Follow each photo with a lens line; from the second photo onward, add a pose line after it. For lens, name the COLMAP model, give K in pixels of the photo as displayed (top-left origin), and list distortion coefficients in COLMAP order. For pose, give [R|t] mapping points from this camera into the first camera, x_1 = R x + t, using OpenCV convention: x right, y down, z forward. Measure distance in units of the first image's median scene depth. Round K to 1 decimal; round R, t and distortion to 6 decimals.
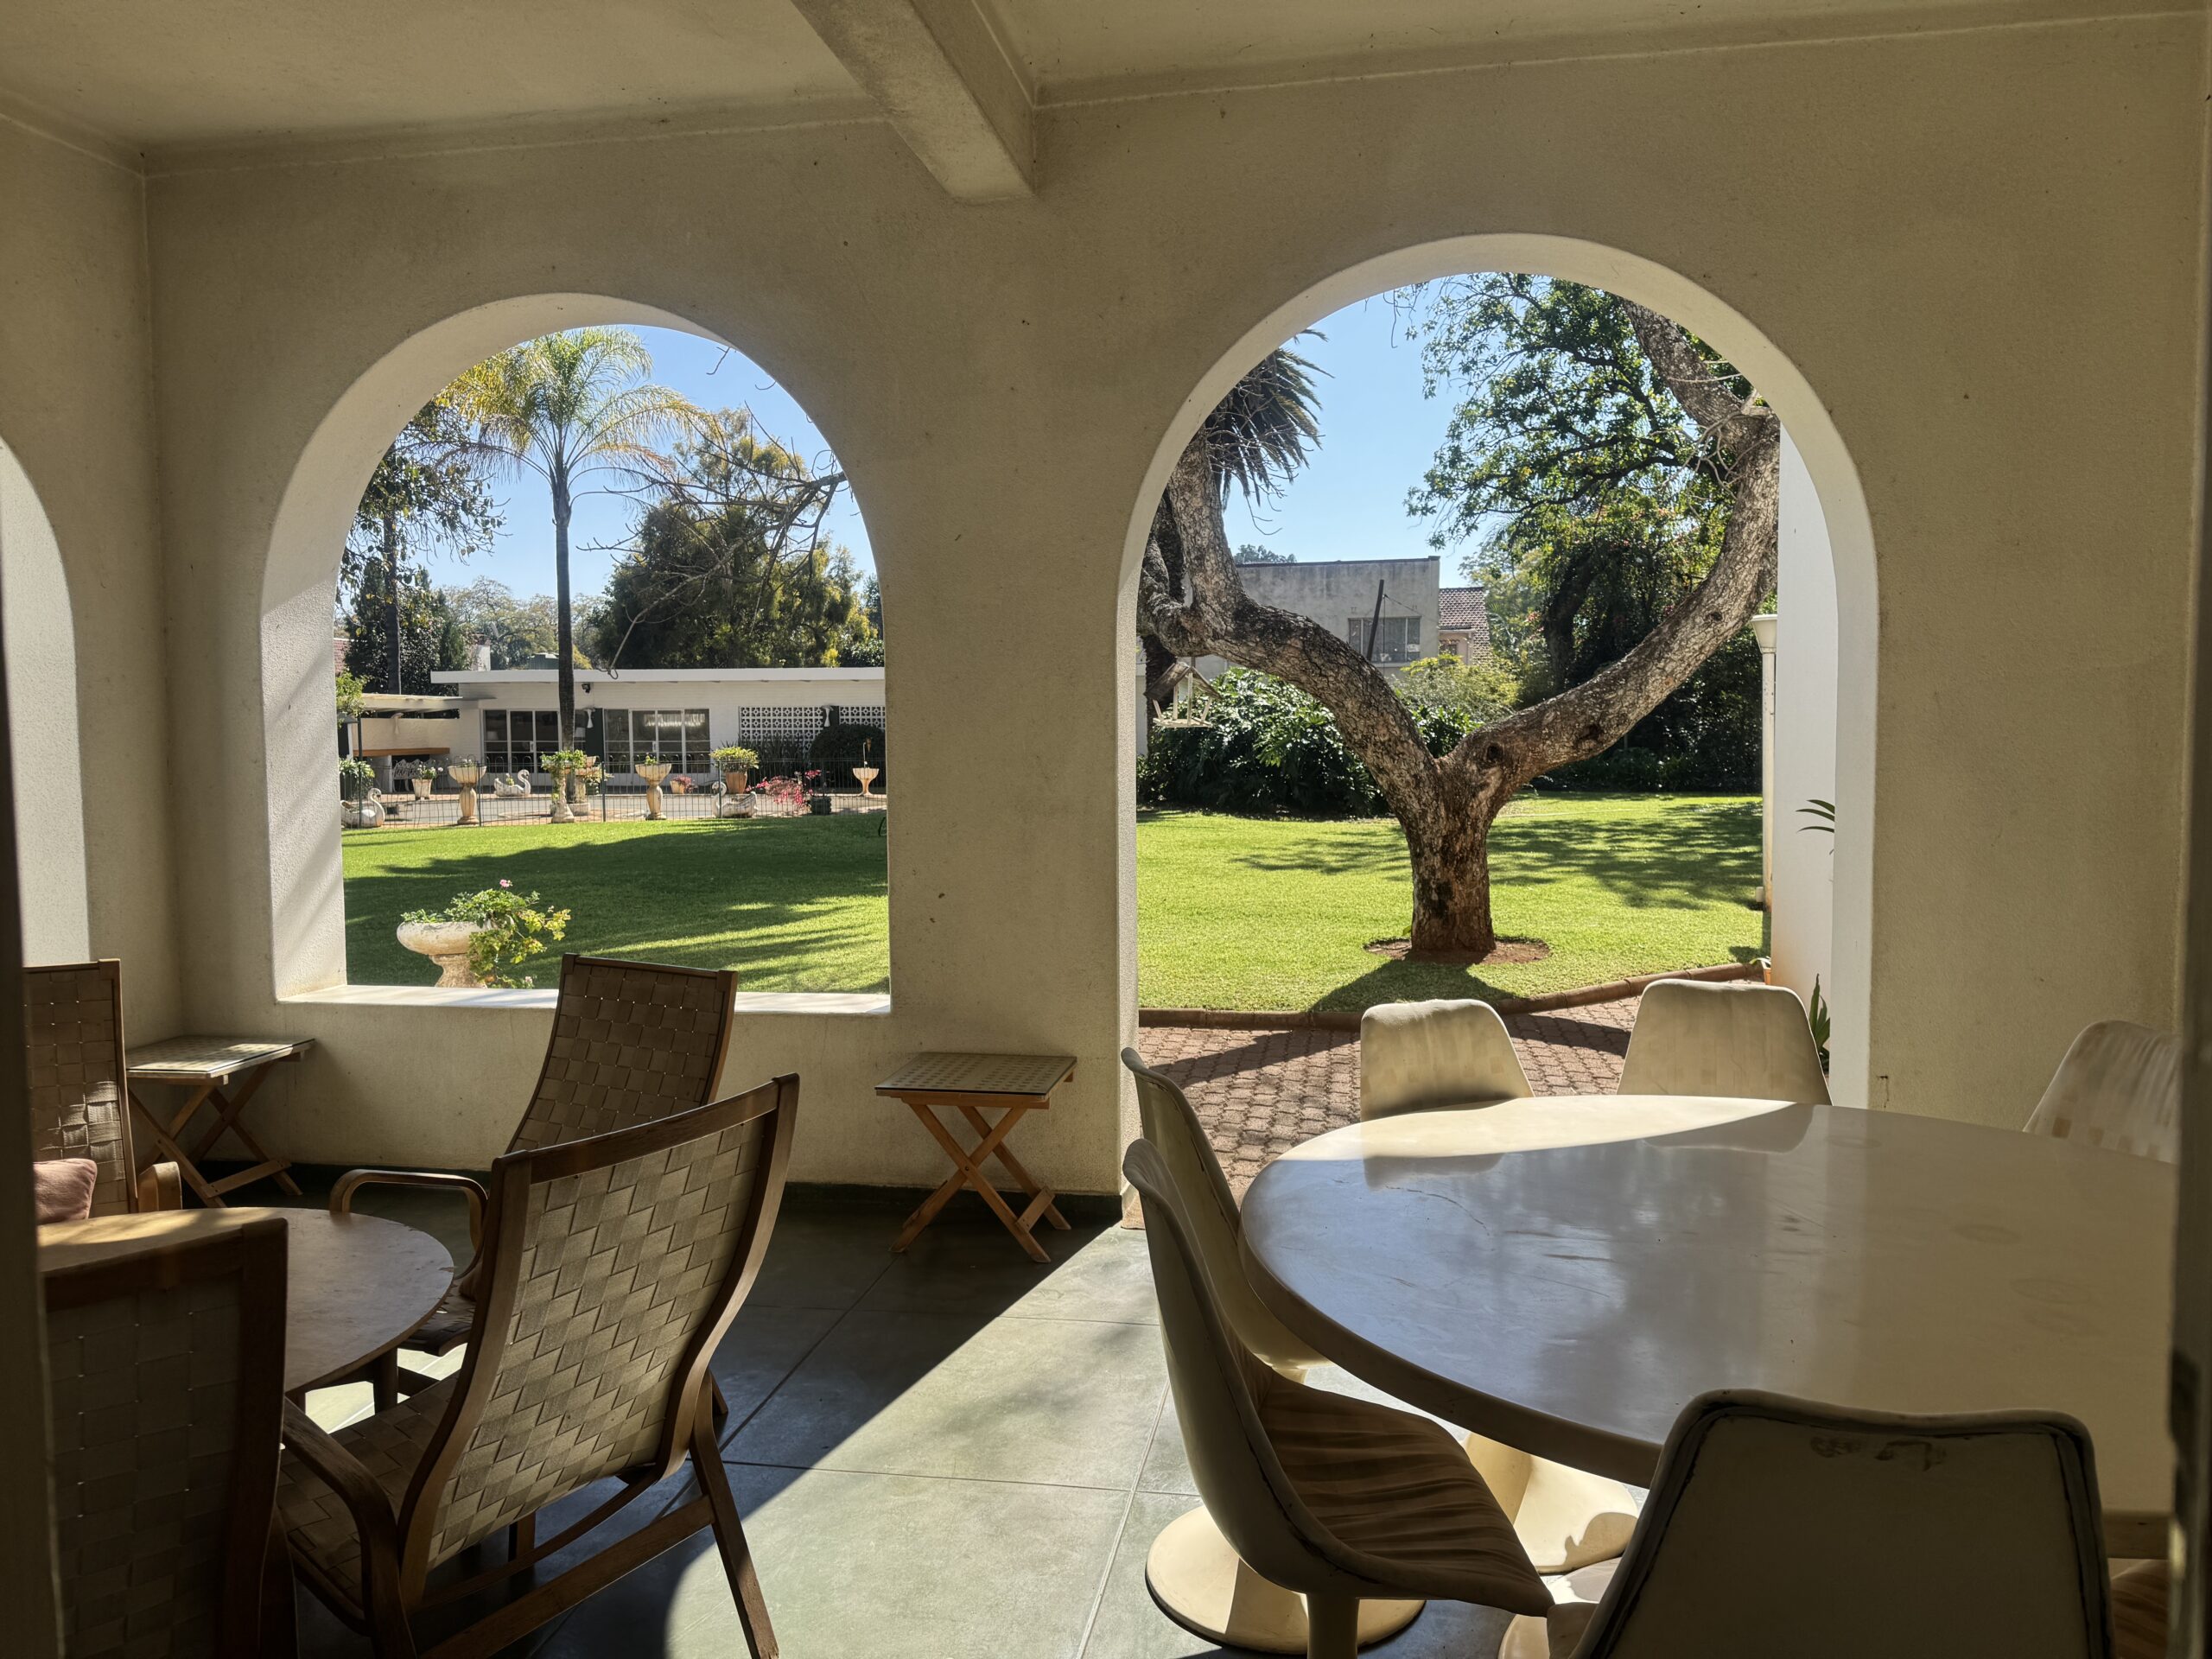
lens RADIAL K [[1569.6, 0, 1107.4], [0, 1569.6, 821.9], [0, 0, 1]] dist [0.000458, -0.002299]
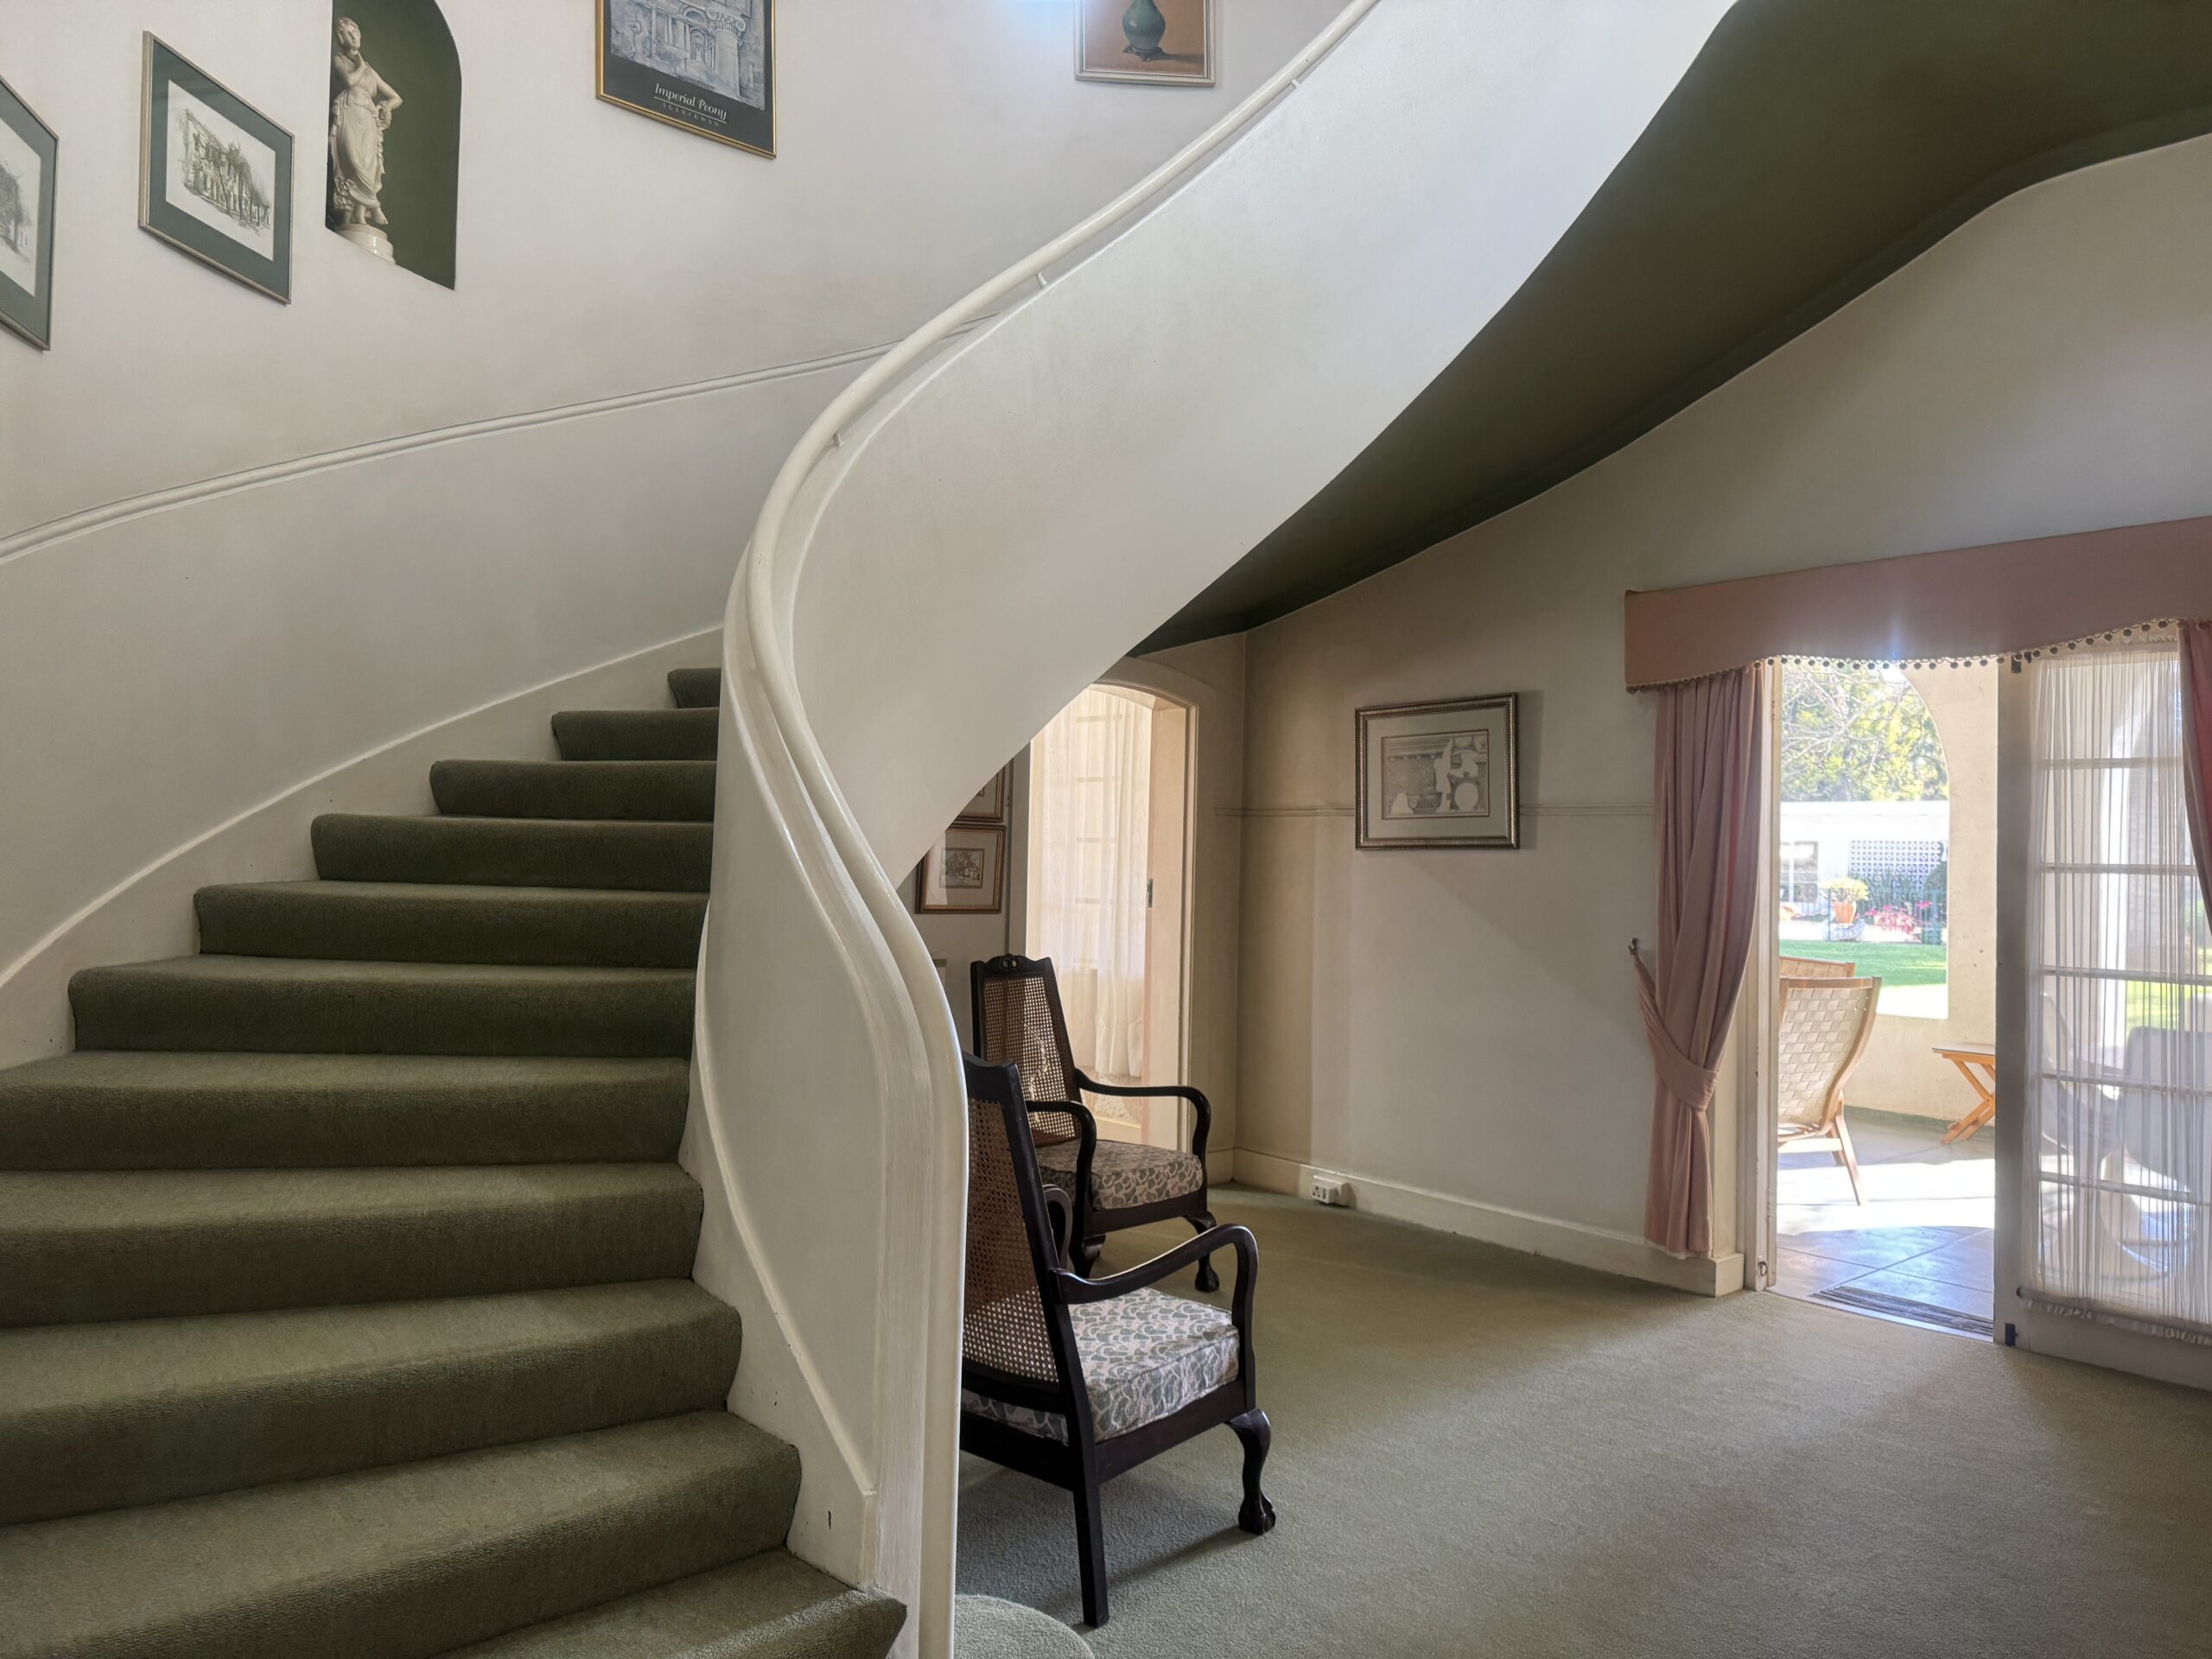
lens RADIAL K [[1569.6, 0, 1111.7], [0, 1569.6, 825.3], [0, 0, 1]] dist [0.000458, -0.002299]
pose [[0.784969, 0.013796, -0.619382, 0.196602], [-0.063159, 0.996325, -0.057853, 0.063454], [0.616308, 0.084533, 0.782955, -0.892990]]
